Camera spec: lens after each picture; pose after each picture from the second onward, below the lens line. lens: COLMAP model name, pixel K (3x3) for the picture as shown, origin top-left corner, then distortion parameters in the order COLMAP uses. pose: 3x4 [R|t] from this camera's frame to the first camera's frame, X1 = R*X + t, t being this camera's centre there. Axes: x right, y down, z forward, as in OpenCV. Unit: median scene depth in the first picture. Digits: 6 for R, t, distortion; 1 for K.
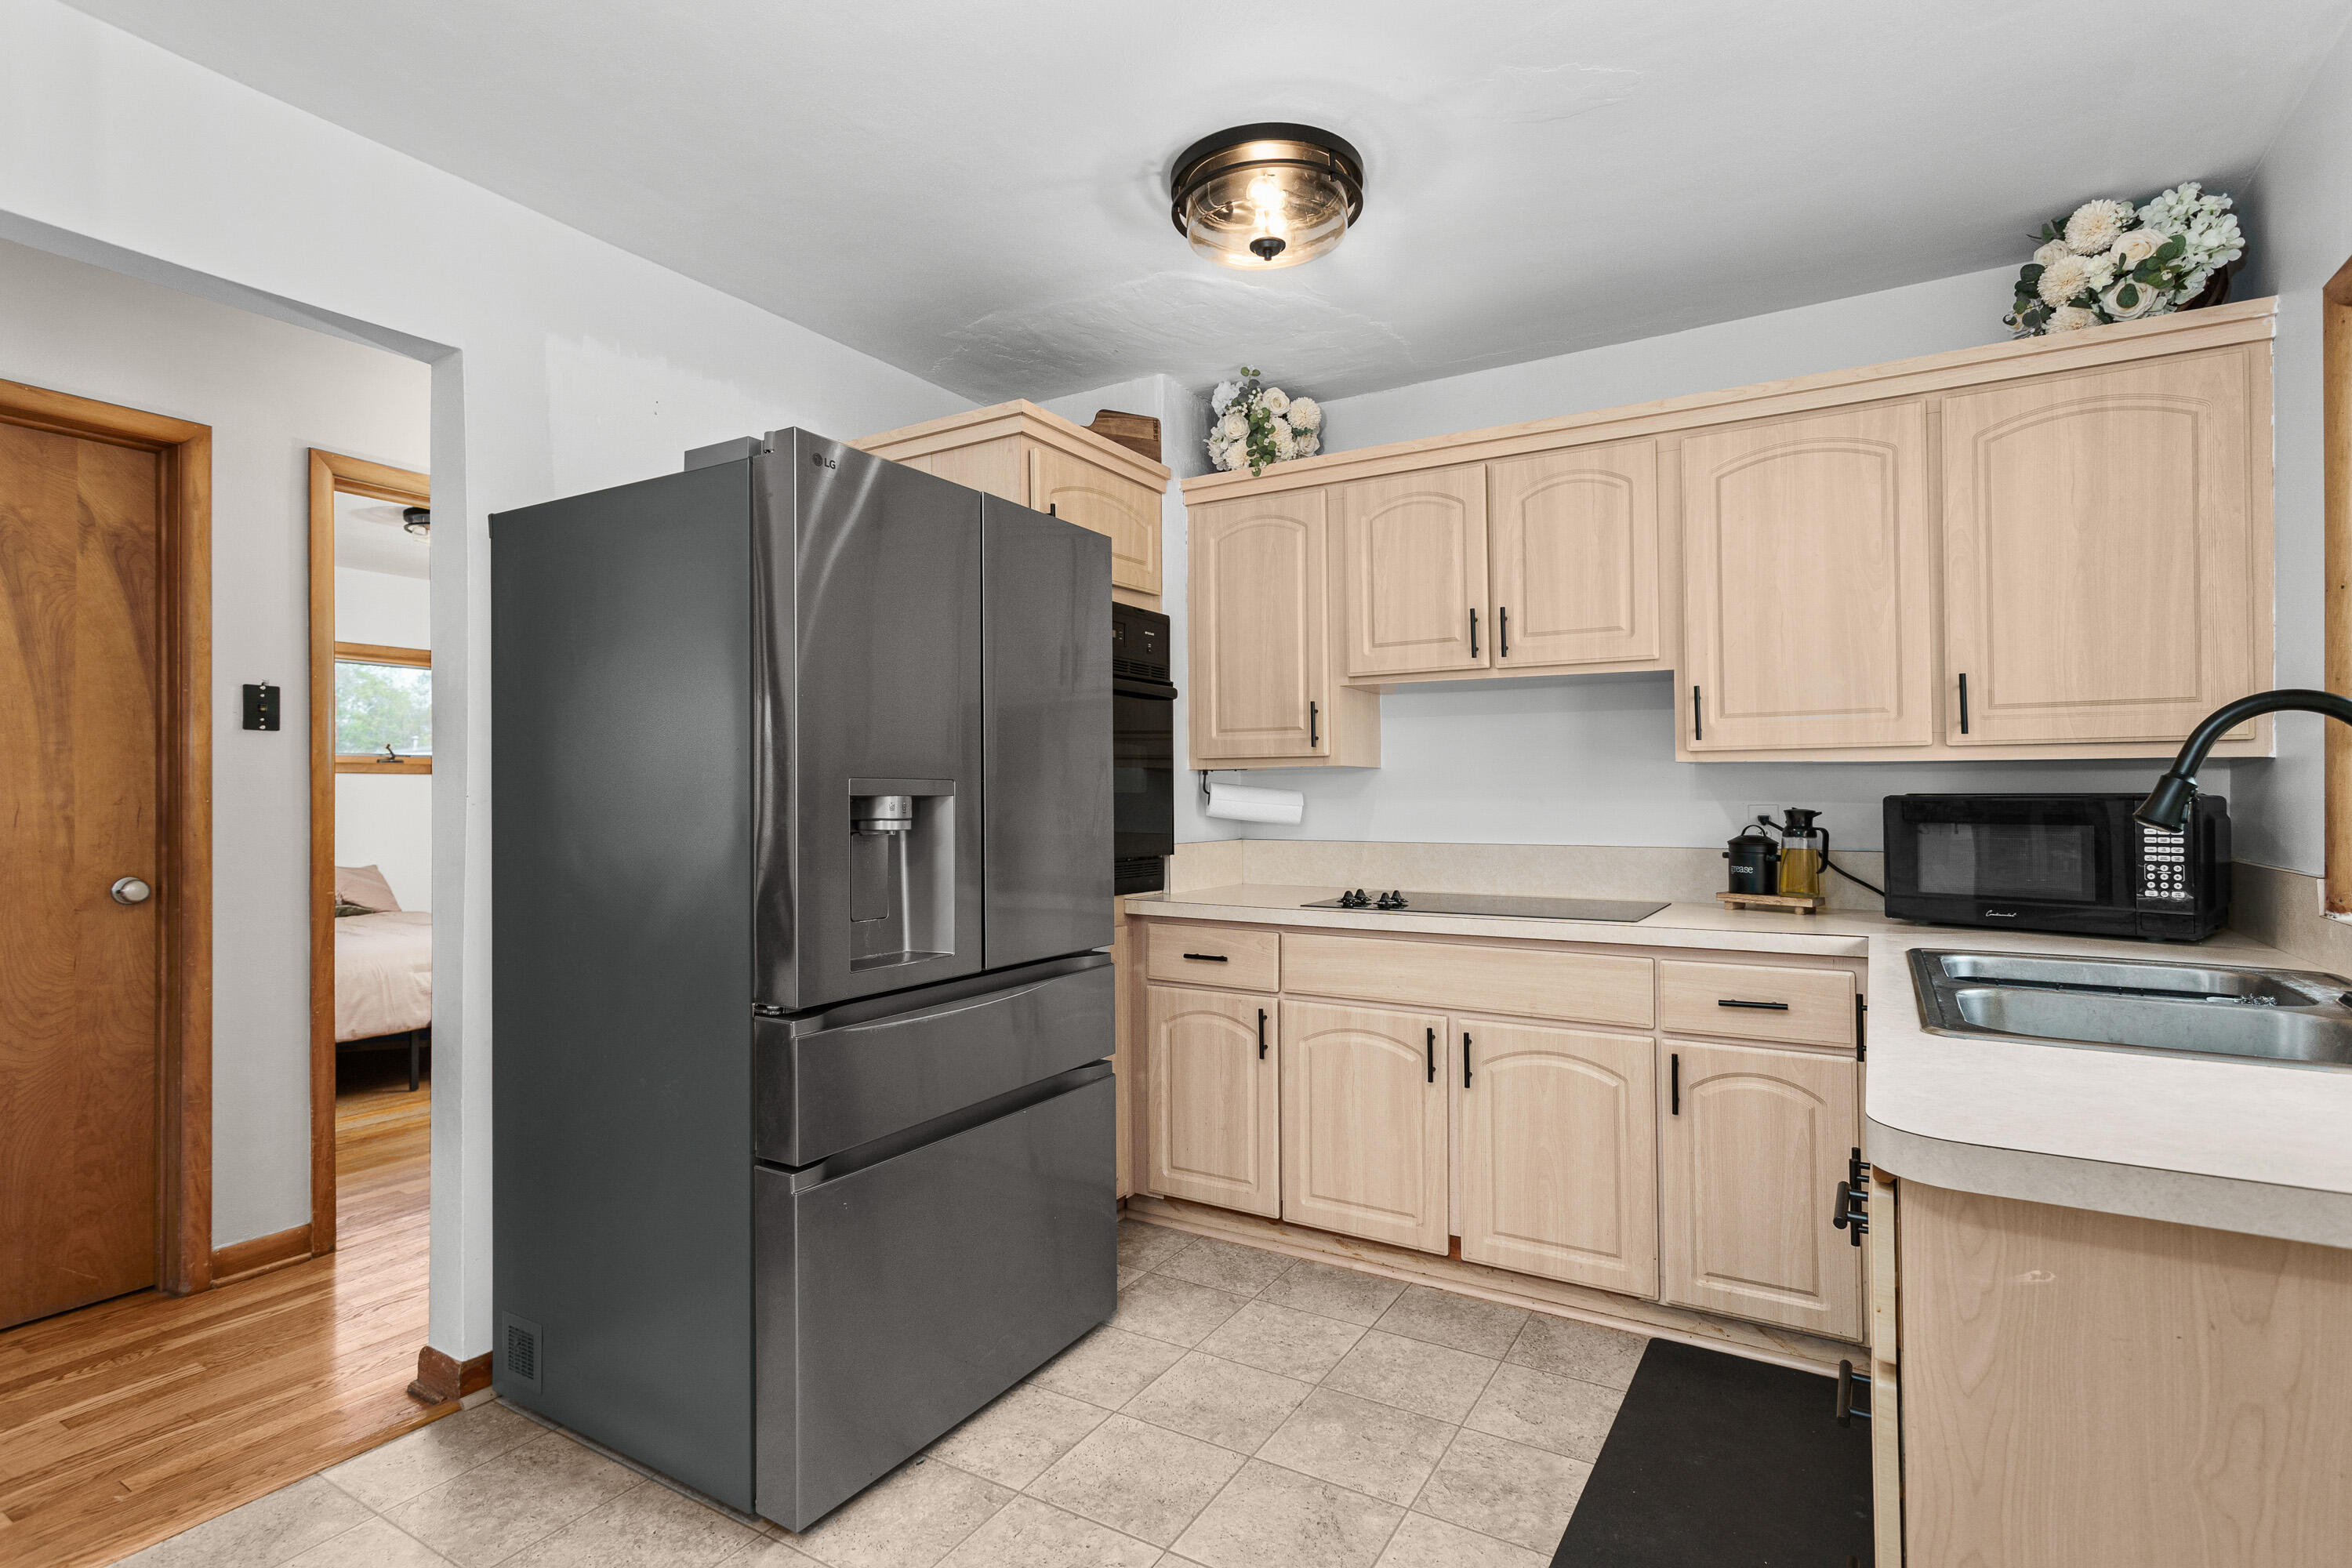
lens RADIAL K [[1134.1, 0, 1183.6], [0, 1134.1, 787.7], [0, 0, 1]] dist [0.005282, -0.000110]
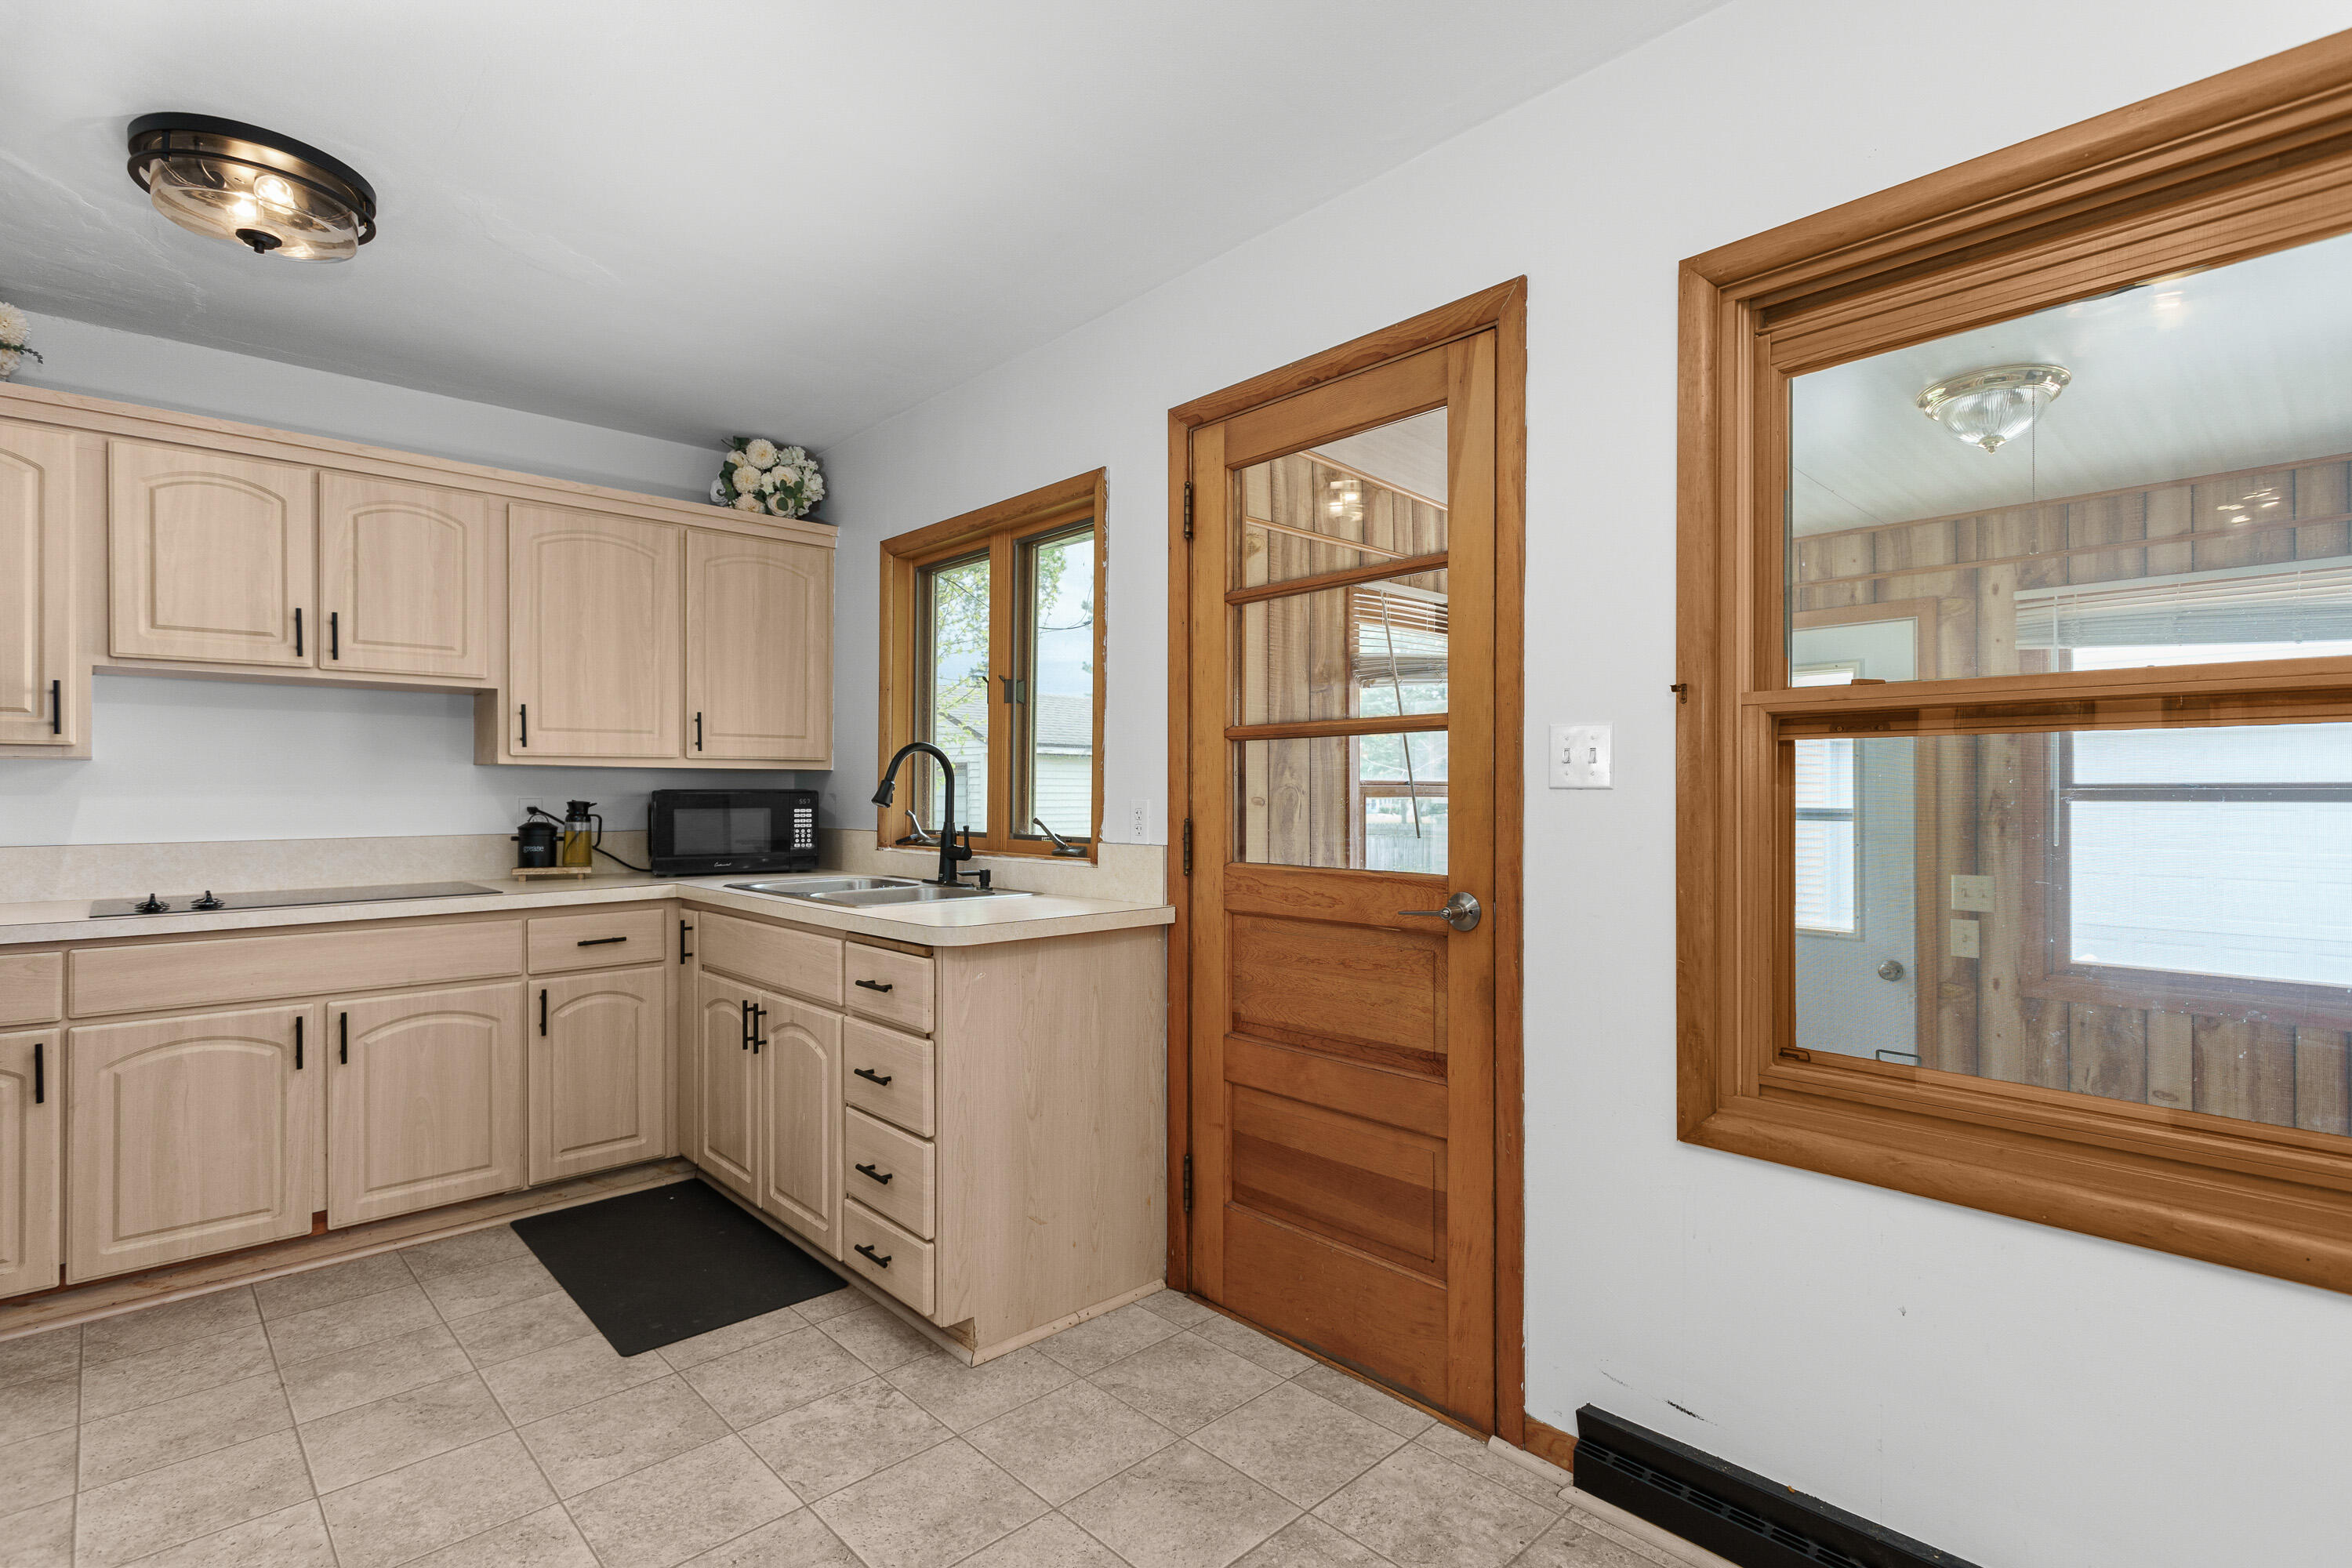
lens RADIAL K [[1134.1, 0, 1166.5], [0, 1134.1, 786.8], [0, 0, 1]] dist [0.005282, -0.000110]
pose [[0.278796, 0.003822, 0.960343, -0.569467], [-0.005201, 0.999983, -0.002470, 0.002040], [-0.960336, -0.004307, 0.278811, -0.042276]]
